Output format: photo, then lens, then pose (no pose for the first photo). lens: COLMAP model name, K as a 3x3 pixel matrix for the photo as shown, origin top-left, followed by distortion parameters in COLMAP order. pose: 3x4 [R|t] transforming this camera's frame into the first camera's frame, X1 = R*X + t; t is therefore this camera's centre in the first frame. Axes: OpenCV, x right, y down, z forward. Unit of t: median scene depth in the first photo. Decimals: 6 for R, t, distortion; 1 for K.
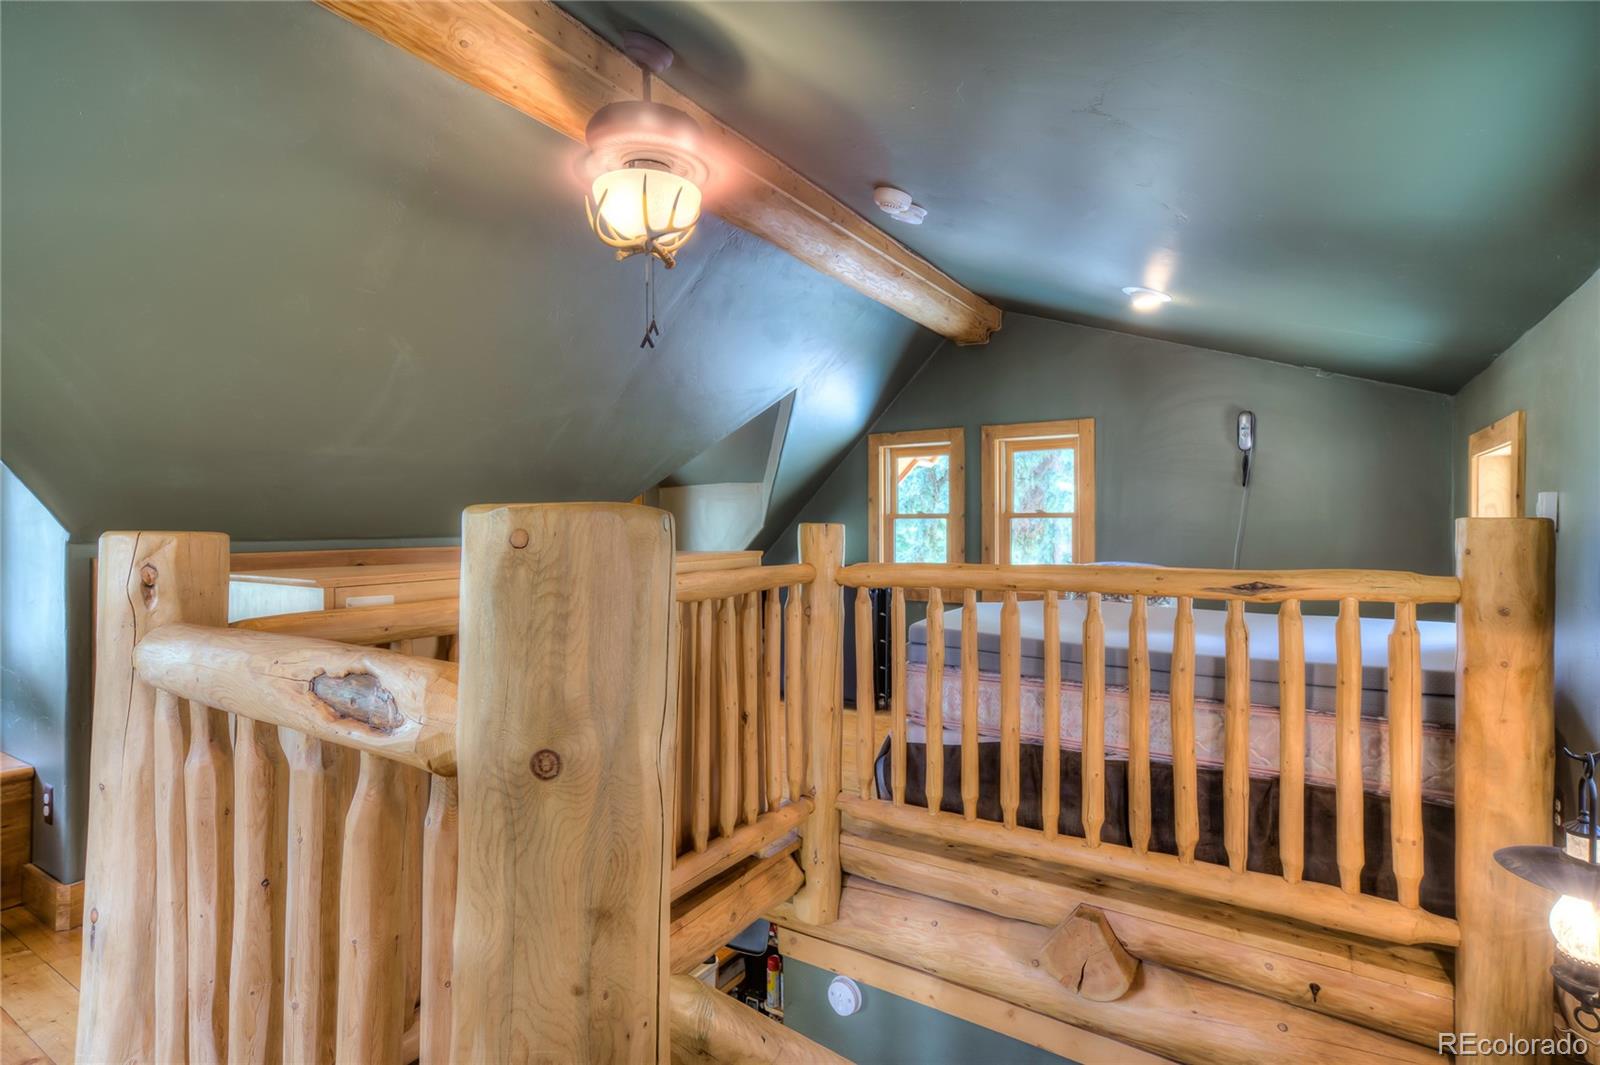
lens RADIAL K [[797.5, 0, 796.8], [0, 797.5, 542.9], [0, 0, 1]] dist [0.093875, 0.000226]
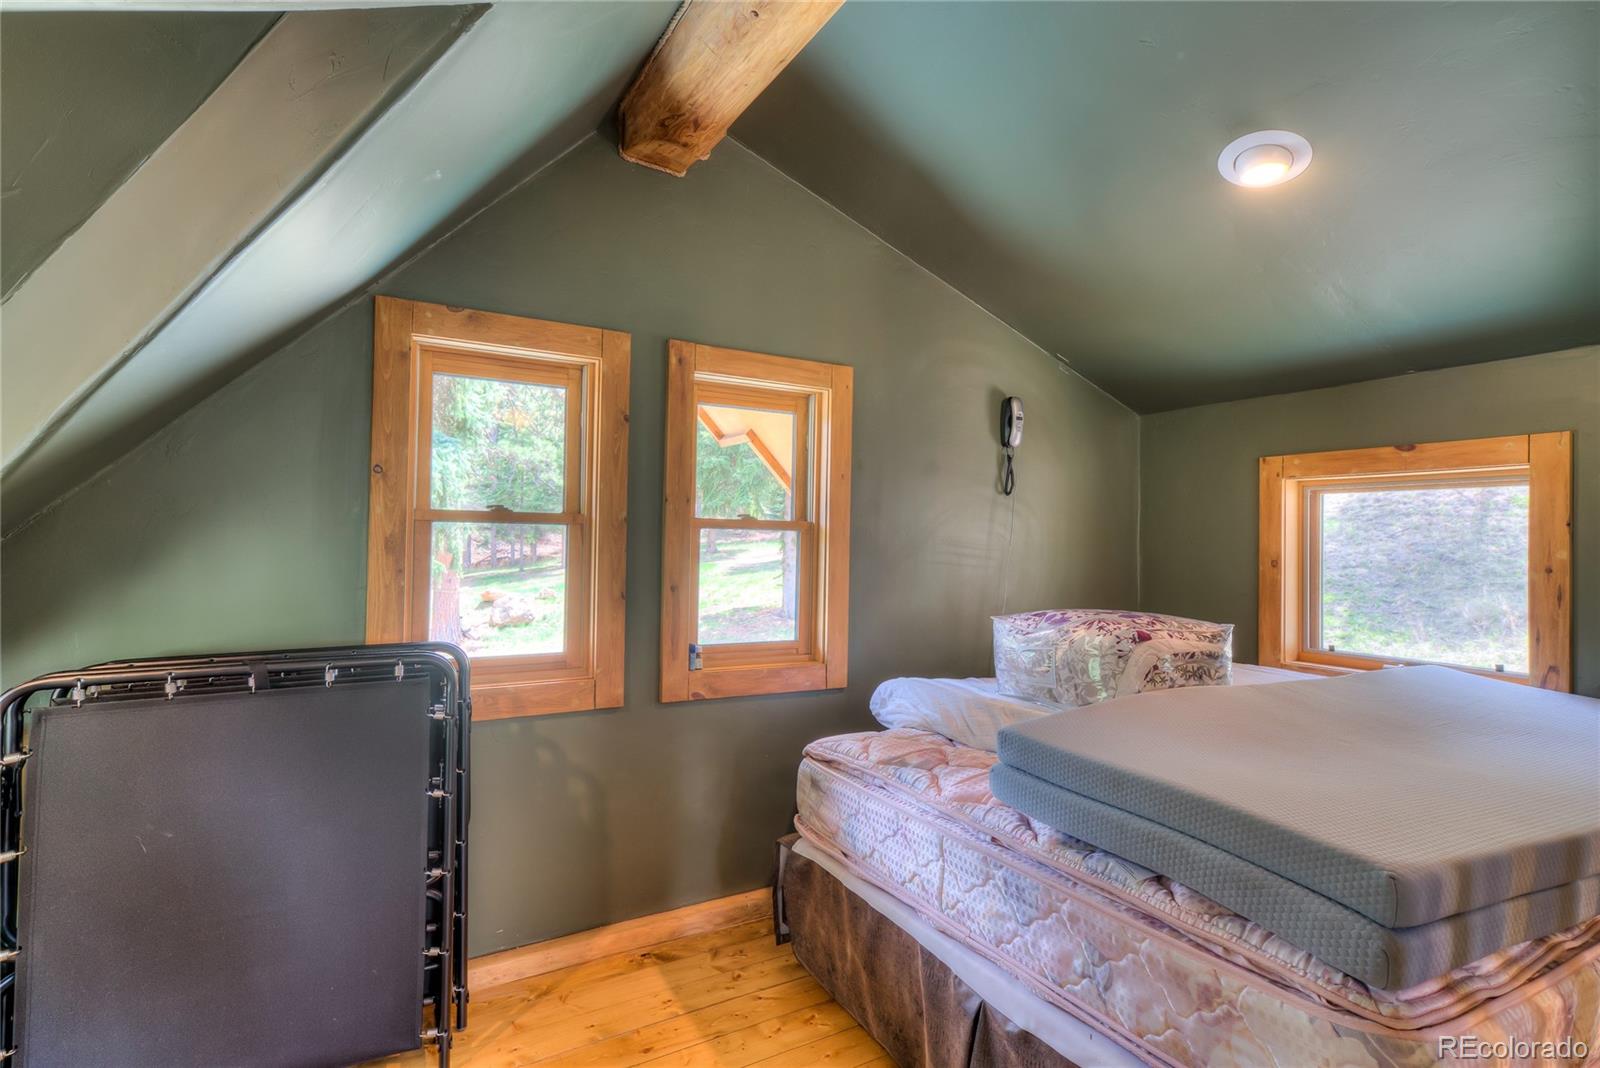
lens RADIAL K [[771.6, 0, 794.4], [0, 771.6, 530.9], [0, 0, 1]] dist [0.003231, 0.000374]
pose [[0.464040, 0.024512, 0.885475, -0.155159], [0.007605, 0.999470, -0.031654, -0.013750], [-0.885782, 0.021423, 0.463608, 0.751254]]
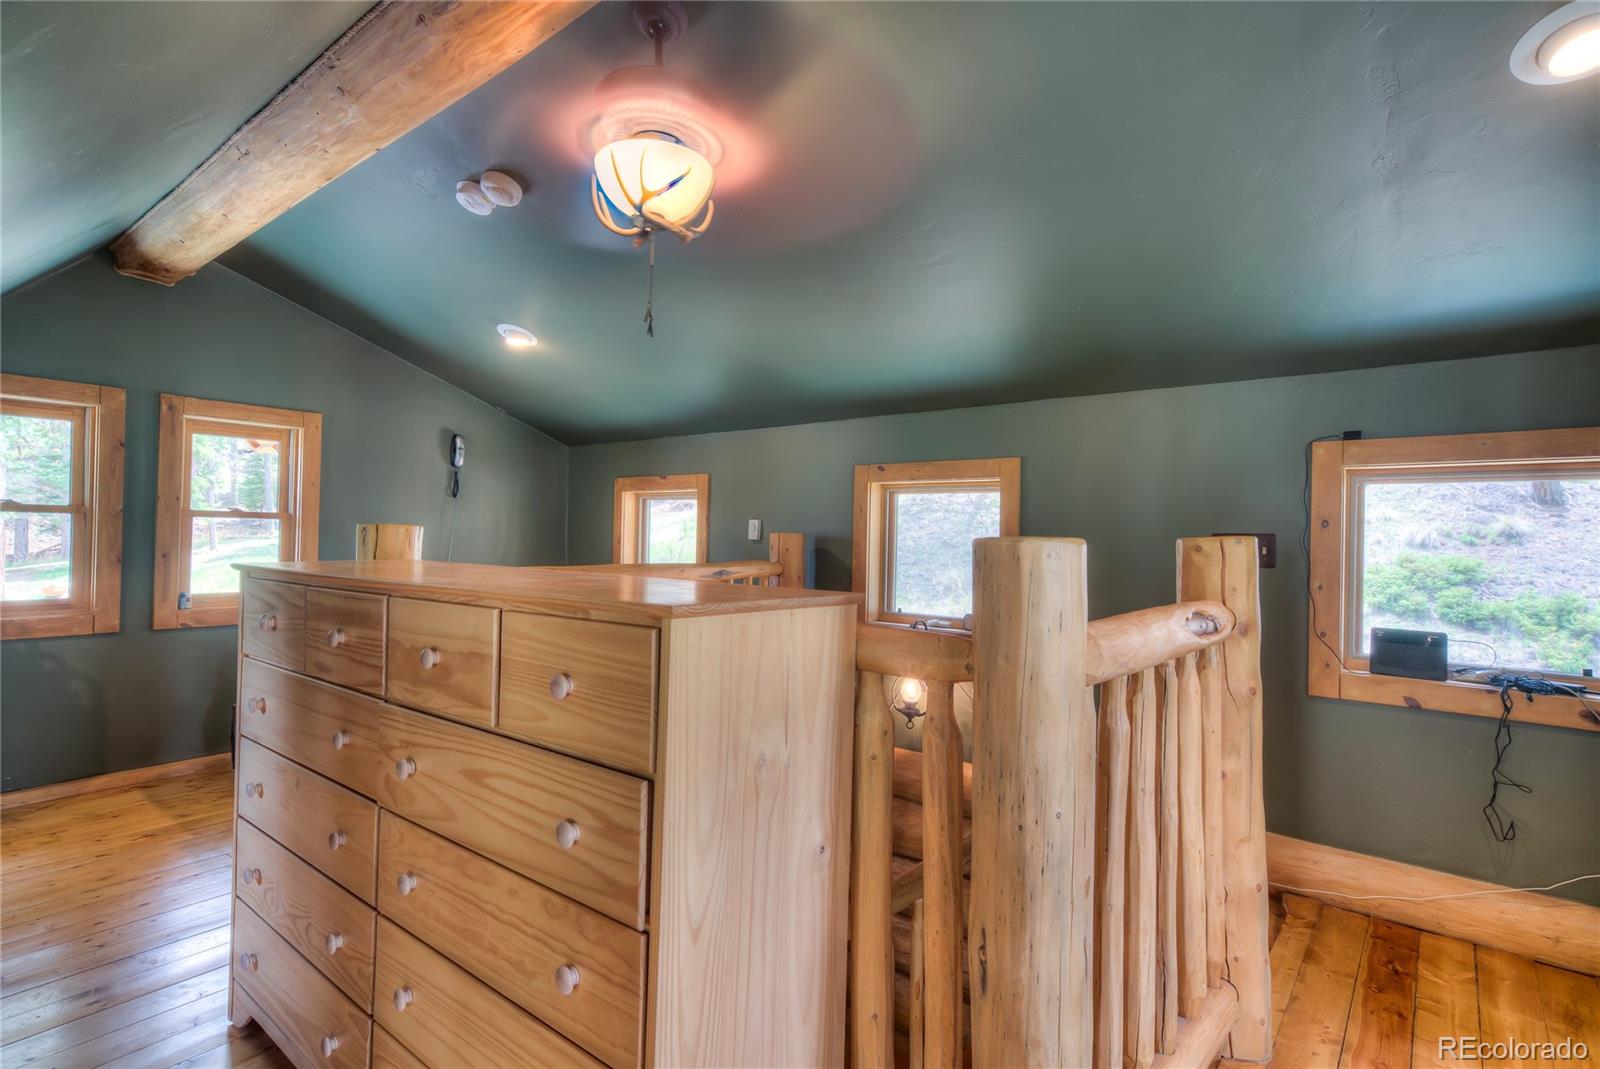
lens RADIAL K [[775.5, 0, 796.5], [0, 775.5, 530.7], [0, 0, 1]] dist [0.025698, 0.000131]
pose [[0.113701, 0.013194, 0.993427, -0.453716], [0.007242, 0.999874, -0.014109, -0.002238], [-0.993489, 0.008799, 0.113591, 0.342613]]
